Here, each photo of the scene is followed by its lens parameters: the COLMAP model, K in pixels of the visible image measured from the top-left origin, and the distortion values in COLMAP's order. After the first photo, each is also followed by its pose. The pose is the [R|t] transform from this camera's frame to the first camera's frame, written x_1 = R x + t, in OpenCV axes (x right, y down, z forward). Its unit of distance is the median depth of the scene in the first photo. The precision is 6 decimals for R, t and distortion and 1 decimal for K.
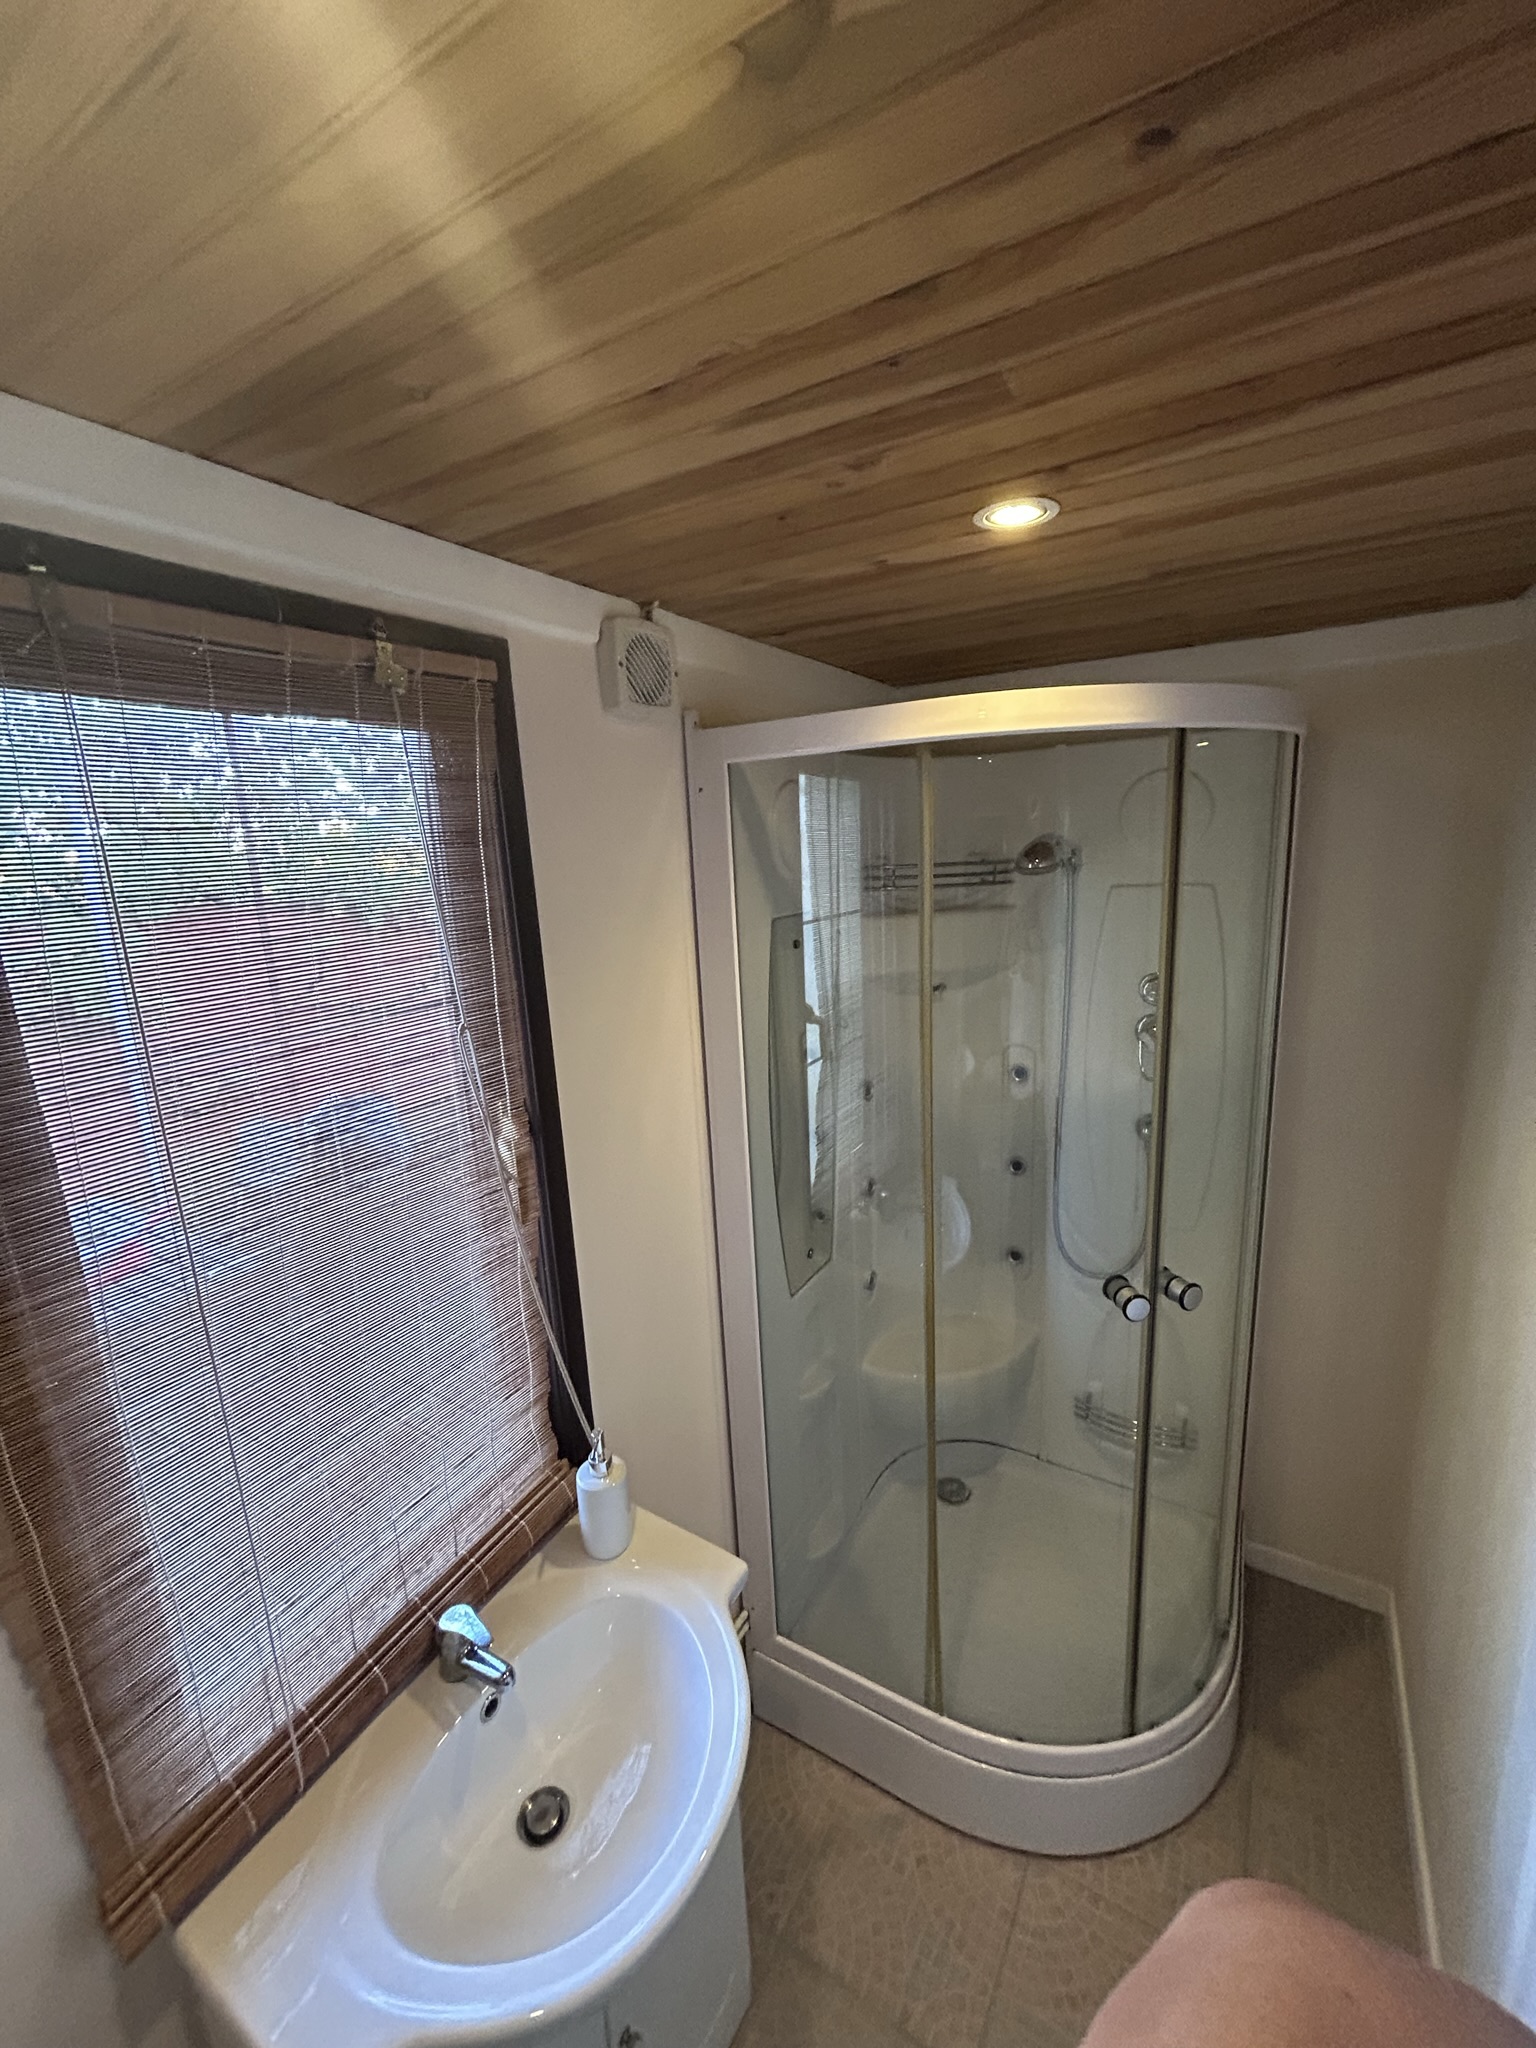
lens RADIAL K [[826.2, 0, 769.9], [0, 826.2, 1019.4], [0, 0, 1]] dist [0.000942, 0.000059]
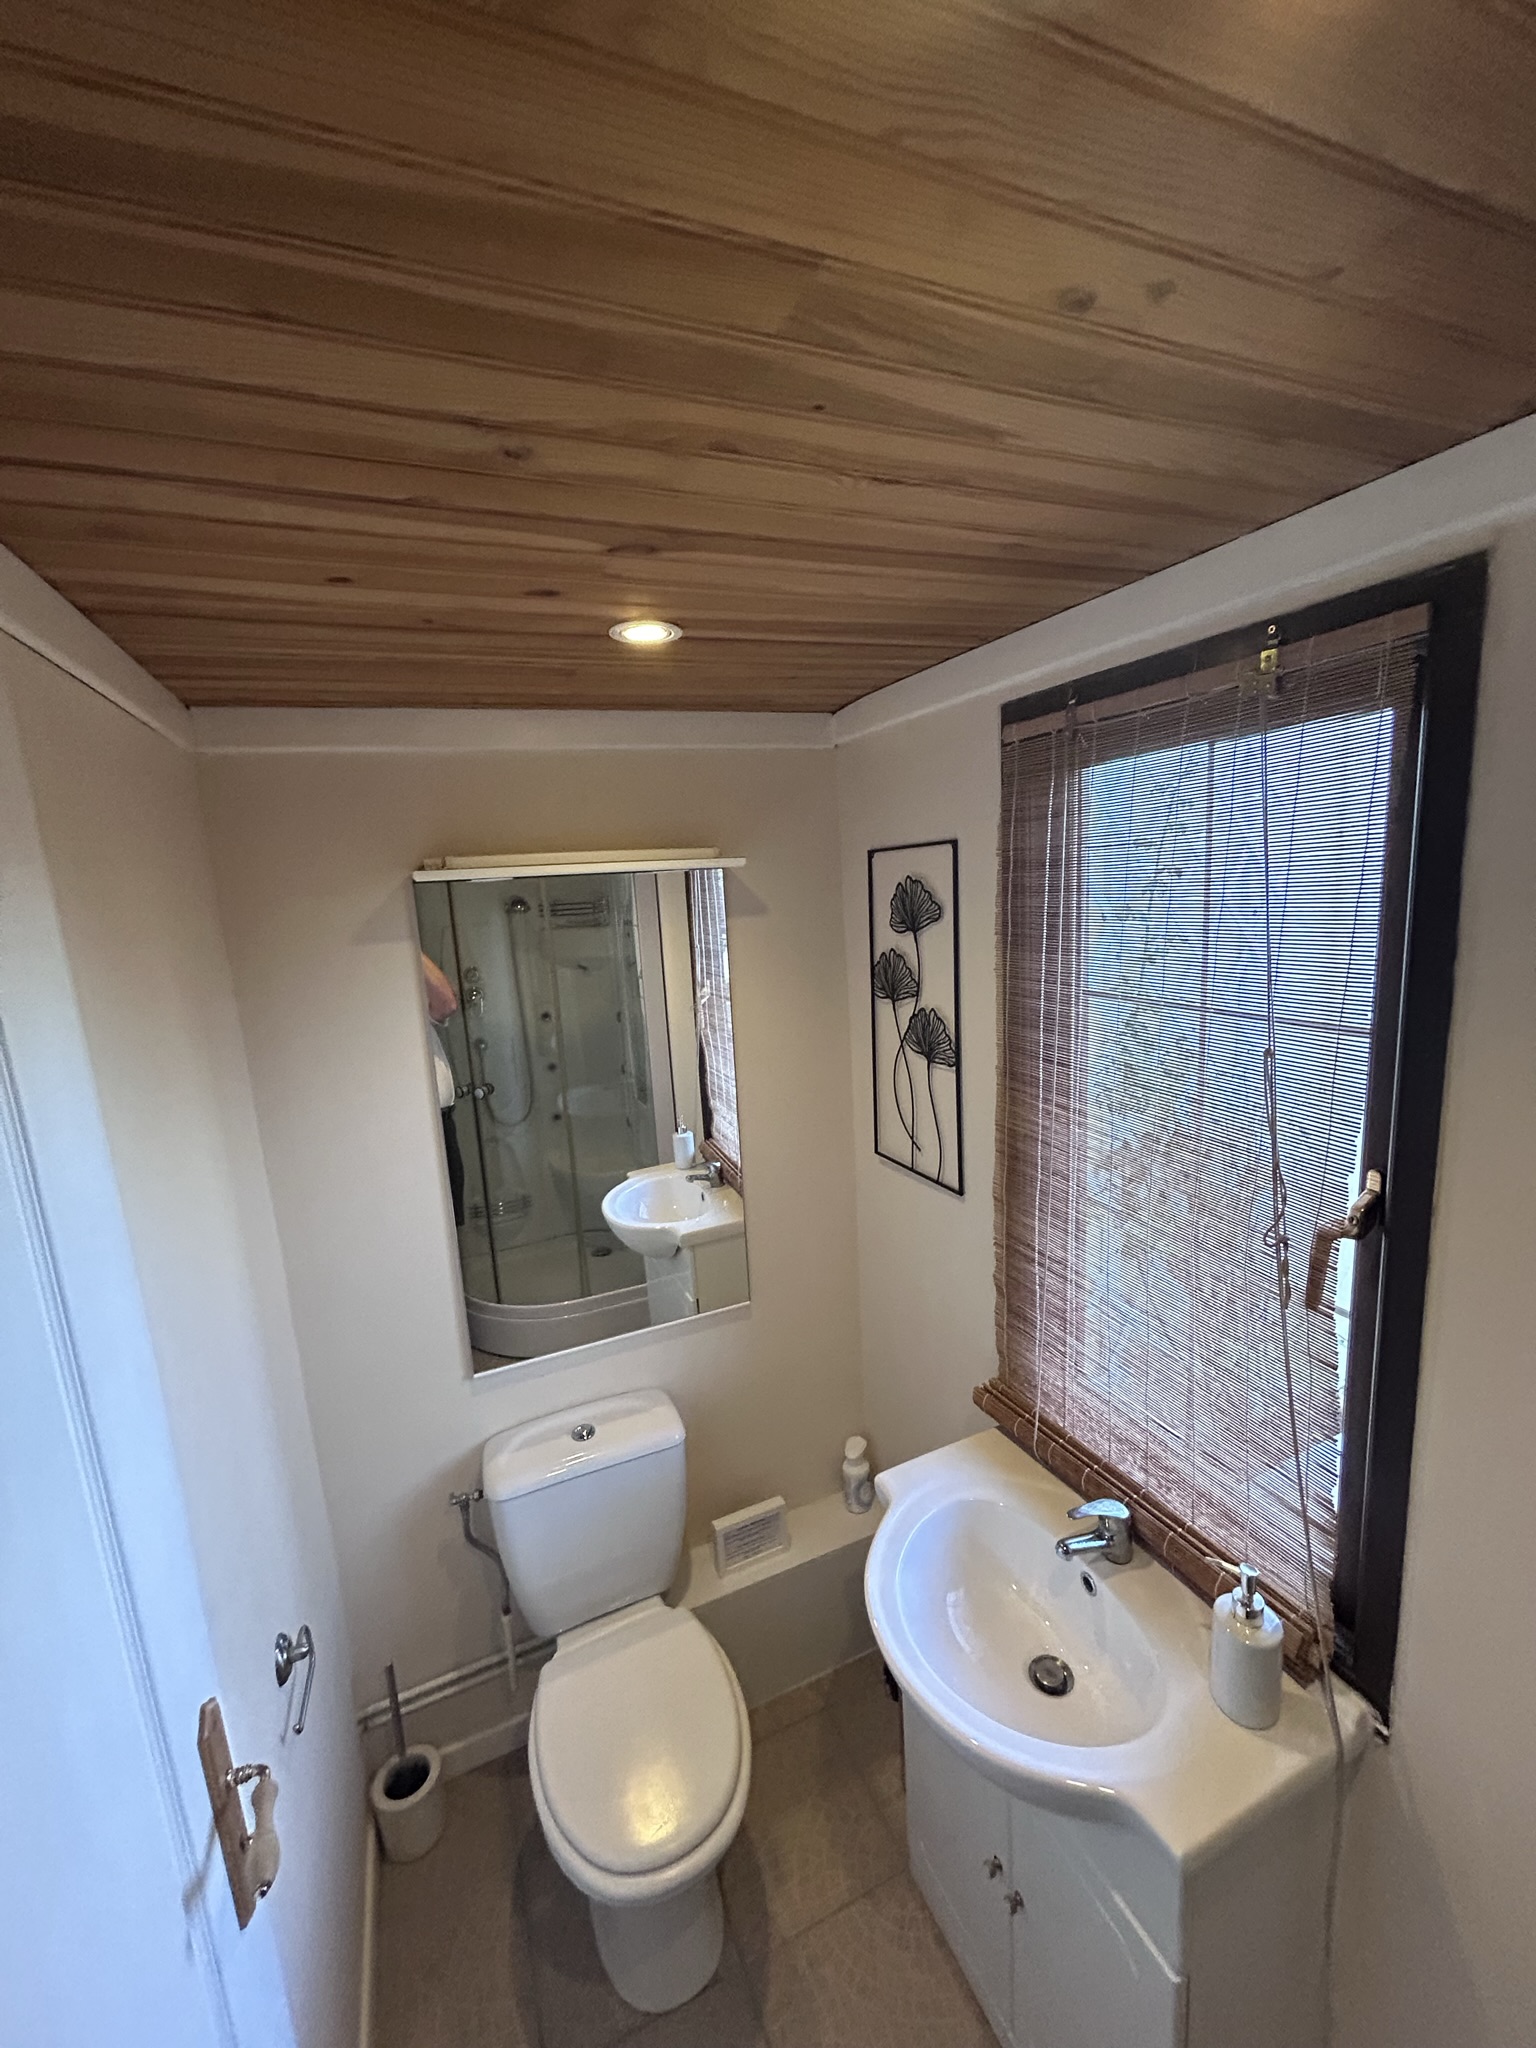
lens RADIAL K [[826.2, 0, 767.8], [0, 826.2, 1023.2], [0, 0, 1]] dist [0.000942, 0.000059]
pose [[-0.583844, 0.233004, -0.777711, 0.828027], [-0.090606, 0.933247, 0.347622, -0.363196], [0.806794, 0.273423, -0.523759, 1.266130]]
